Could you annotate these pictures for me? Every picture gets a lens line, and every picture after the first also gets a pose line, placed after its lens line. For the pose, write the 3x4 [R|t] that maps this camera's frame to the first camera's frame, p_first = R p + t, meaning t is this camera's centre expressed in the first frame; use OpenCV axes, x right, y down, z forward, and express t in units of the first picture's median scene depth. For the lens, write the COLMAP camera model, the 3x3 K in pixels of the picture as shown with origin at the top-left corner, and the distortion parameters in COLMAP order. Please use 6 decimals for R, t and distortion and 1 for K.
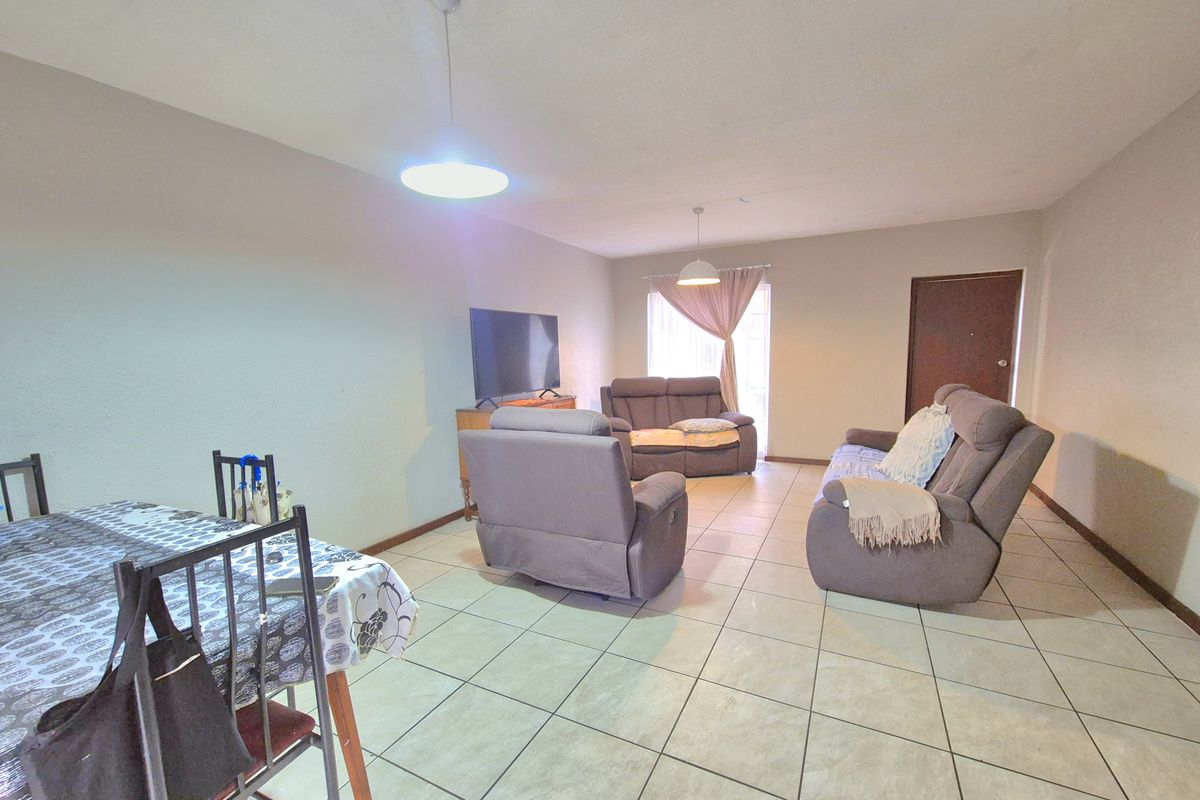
lens RADIAL K [[501.7, 0, 600.0], [0, 501.7, 400.0], [0, 0, 1]] dist [-0.000317, 0.000033]
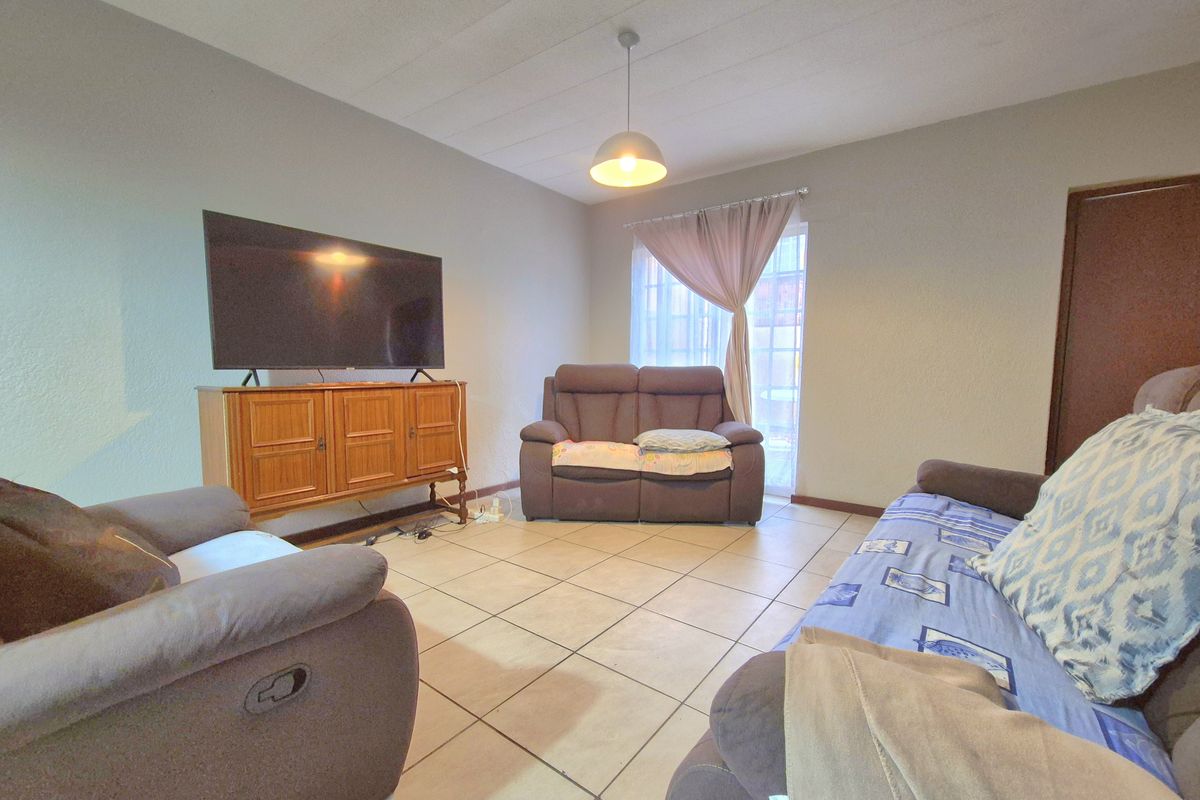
lens RADIAL K [[491.6, 0, 600.0], [0, 491.6, 400.0], [0, 0, 1]] dist [0.000397, 0.000027]
pose [[0.982741, 0.040197, -0.180569, 0.219537], [-0.045025, 0.998728, -0.022718, 0.019273], [0.179426, 0.030456, 0.983300, 0.380476]]
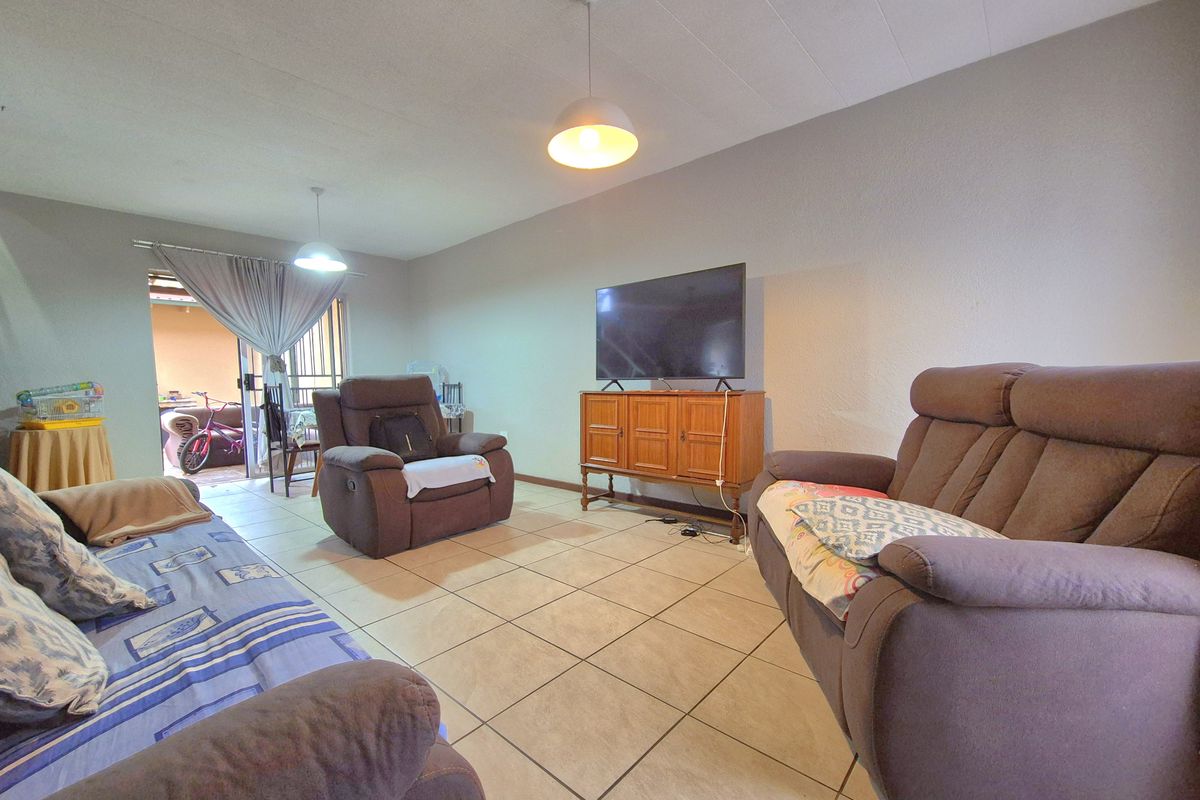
lens RADIAL K [[501.7, 0, 600.0], [0, 501.7, 400.0], [0, 0, 1]] dist [-0.000317, 0.000033]
pose [[-0.257096, 0.065445, -0.964167, 0.532394], [-0.072953, 0.993543, 0.086892, -0.037161], [0.963628, 0.092678, -0.250662, 0.924262]]
